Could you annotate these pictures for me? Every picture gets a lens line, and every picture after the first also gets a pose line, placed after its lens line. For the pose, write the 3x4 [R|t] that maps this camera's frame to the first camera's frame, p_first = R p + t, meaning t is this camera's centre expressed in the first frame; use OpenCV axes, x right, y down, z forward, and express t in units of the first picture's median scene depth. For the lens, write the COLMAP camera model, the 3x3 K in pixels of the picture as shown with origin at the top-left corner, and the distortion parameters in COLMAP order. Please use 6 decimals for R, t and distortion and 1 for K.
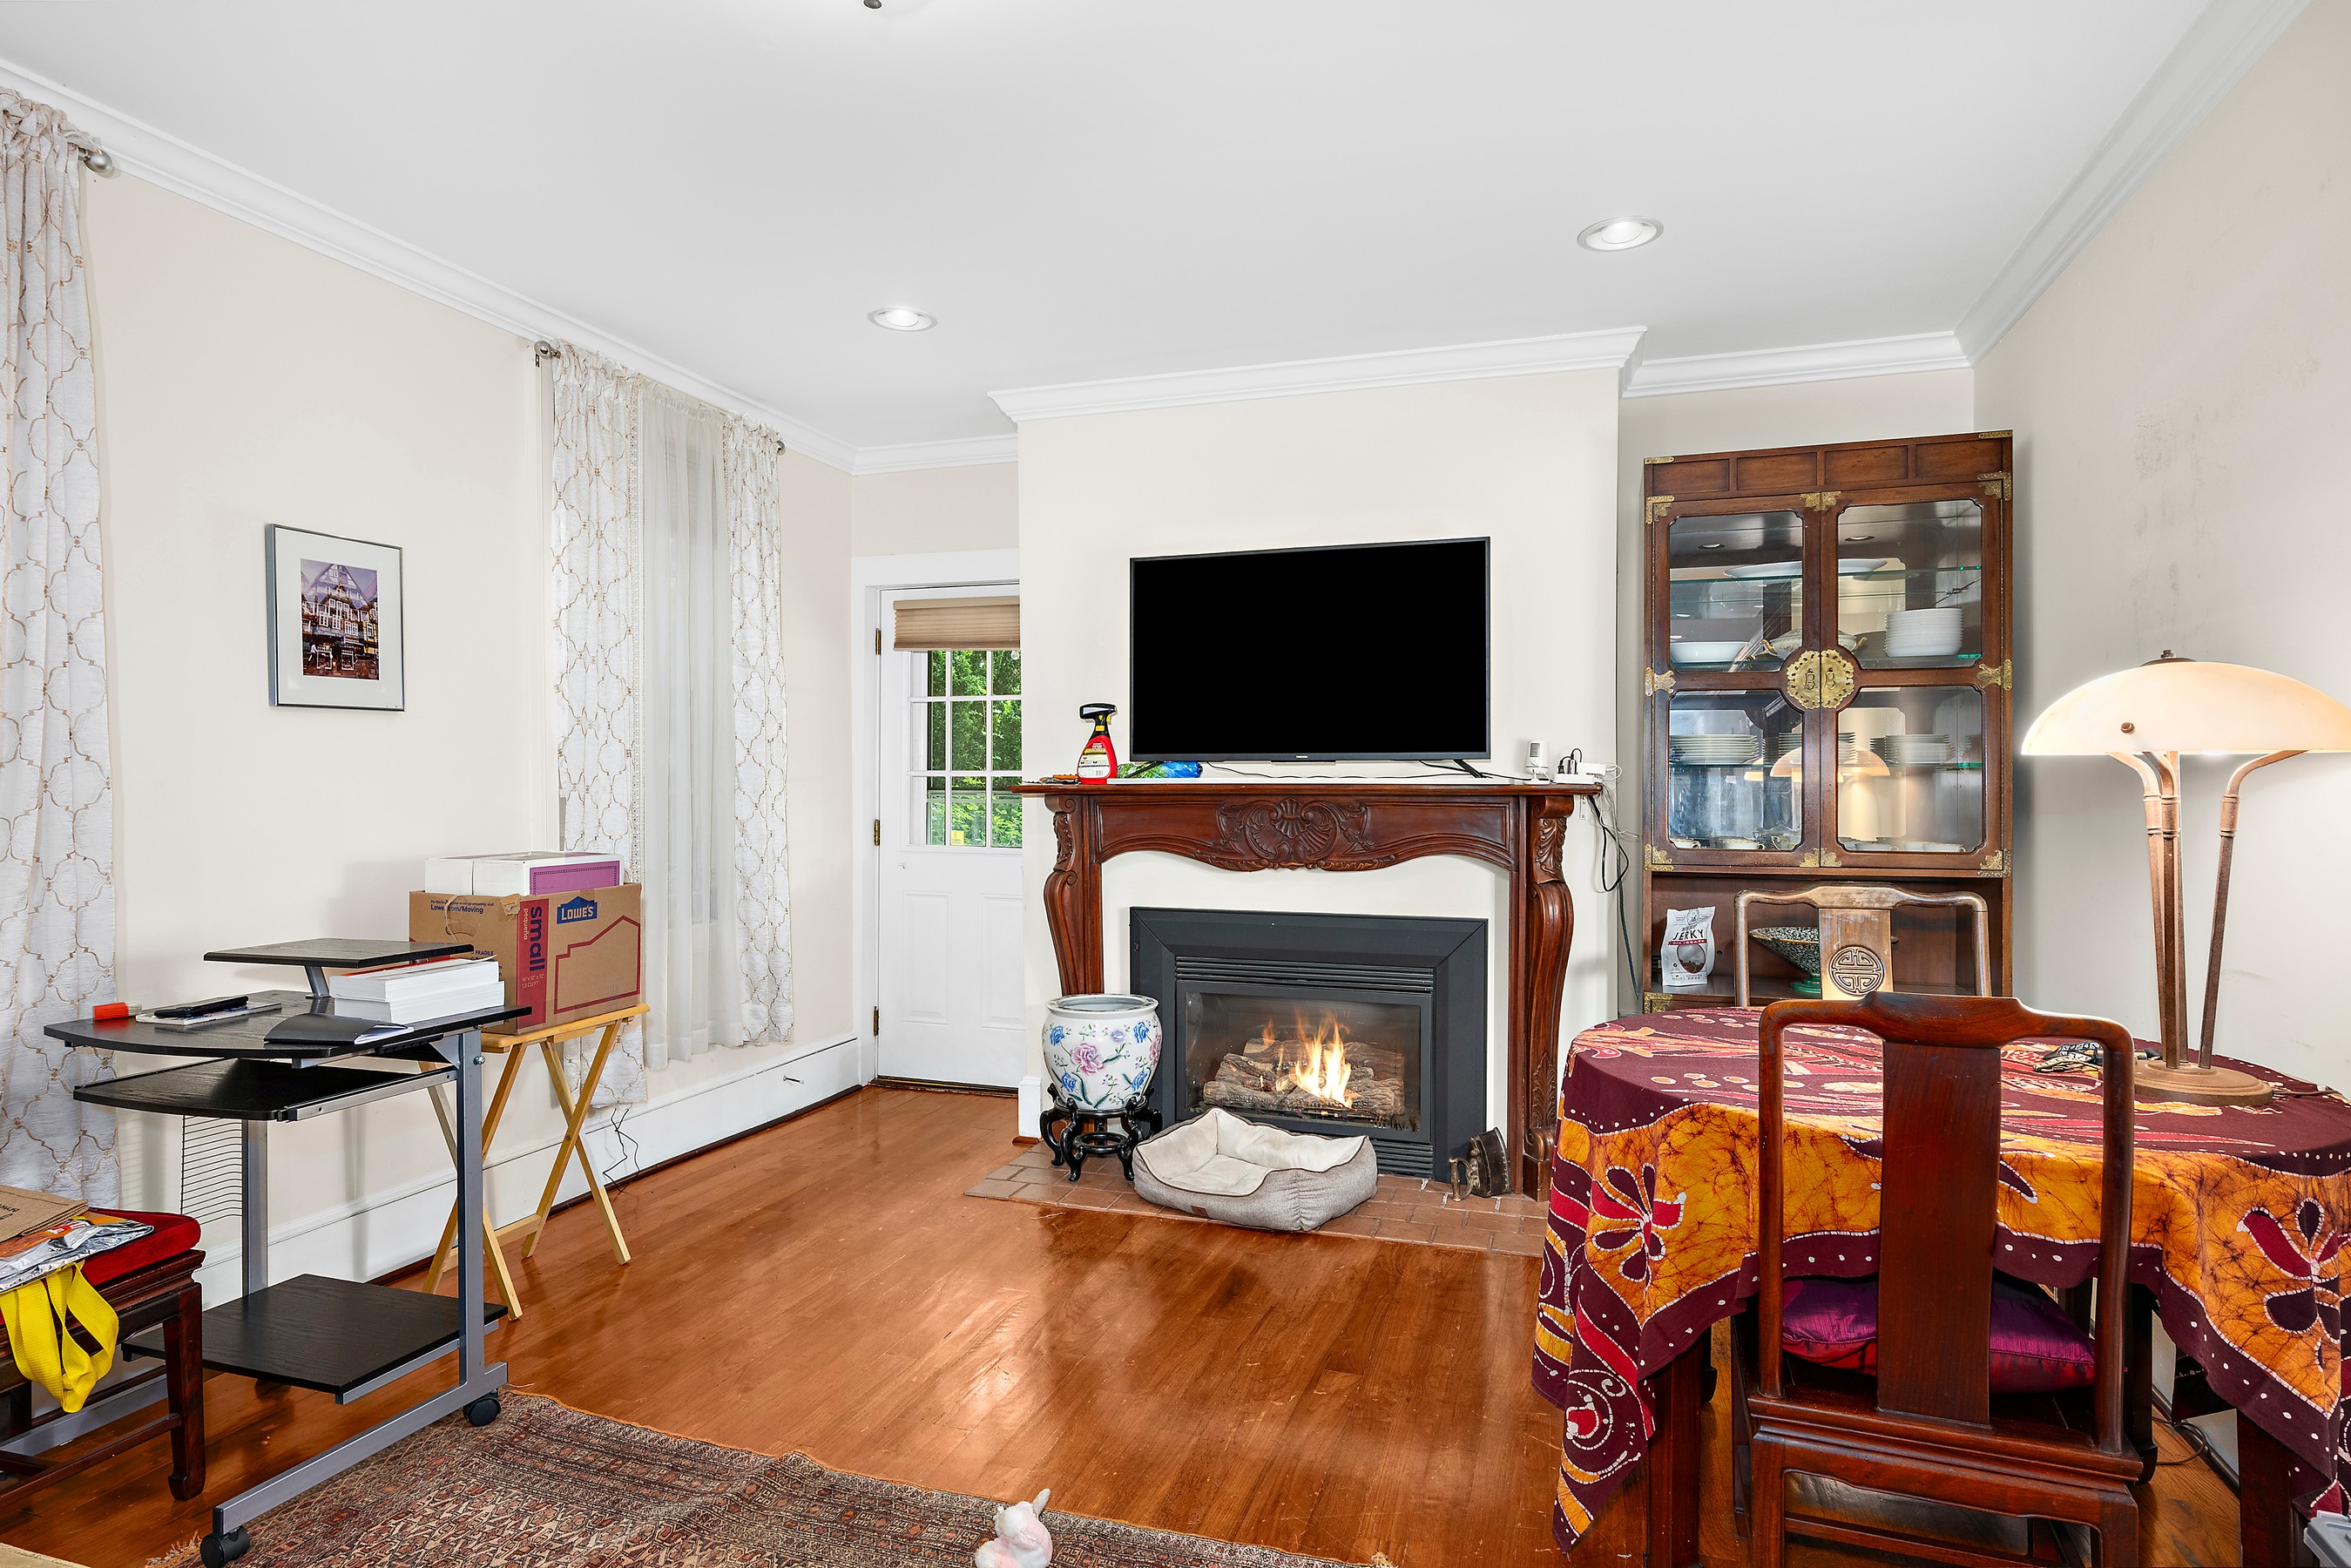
lens RADIAL K [[1316.7, 0, 1175.5], [0, 1316.7, 784.0], [0, 0, 1]] dist [-0.003541, -0.000486]
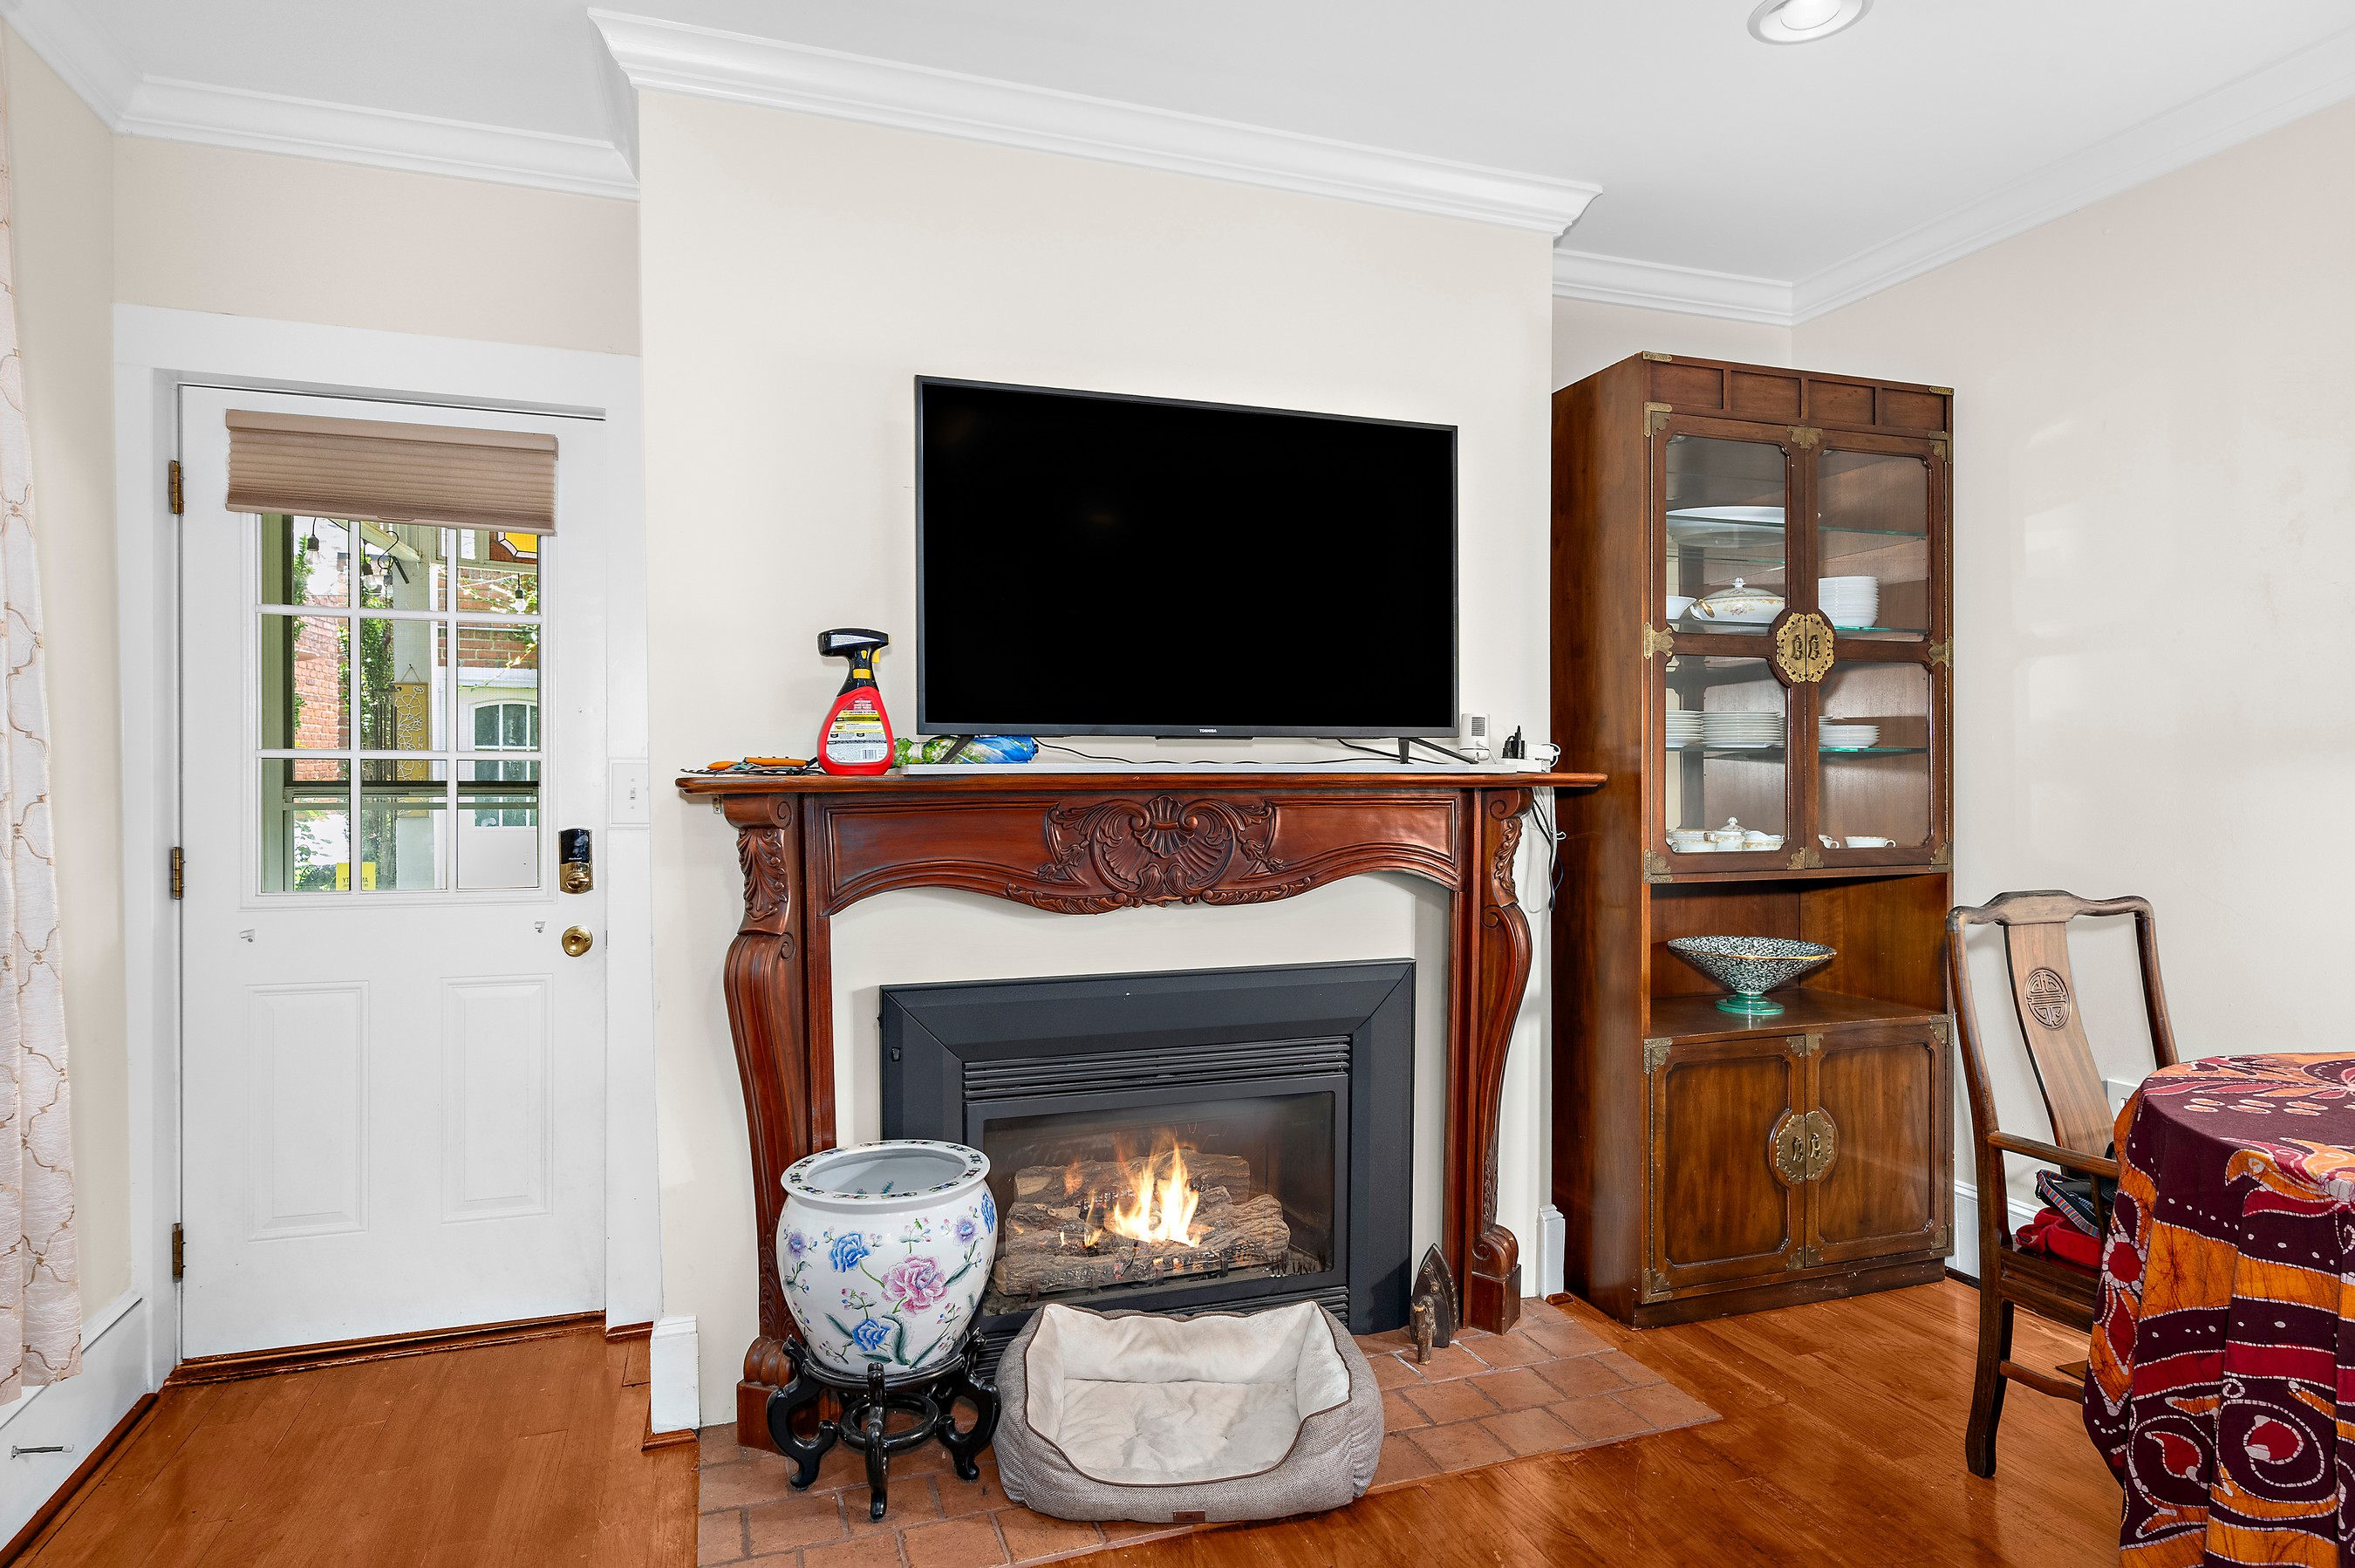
lens RADIAL K [[1318.8, 0, 1177.5], [0, 1318.8, 784.0], [0, 0, 1]] dist [-0.003541, -0.000486]
pose [[0.793279, -0.007763, 0.608809, -0.292015], [0.001793, 0.999944, 0.010414, -0.001369], [-0.608856, -0.007170, 0.793248, 0.481083]]
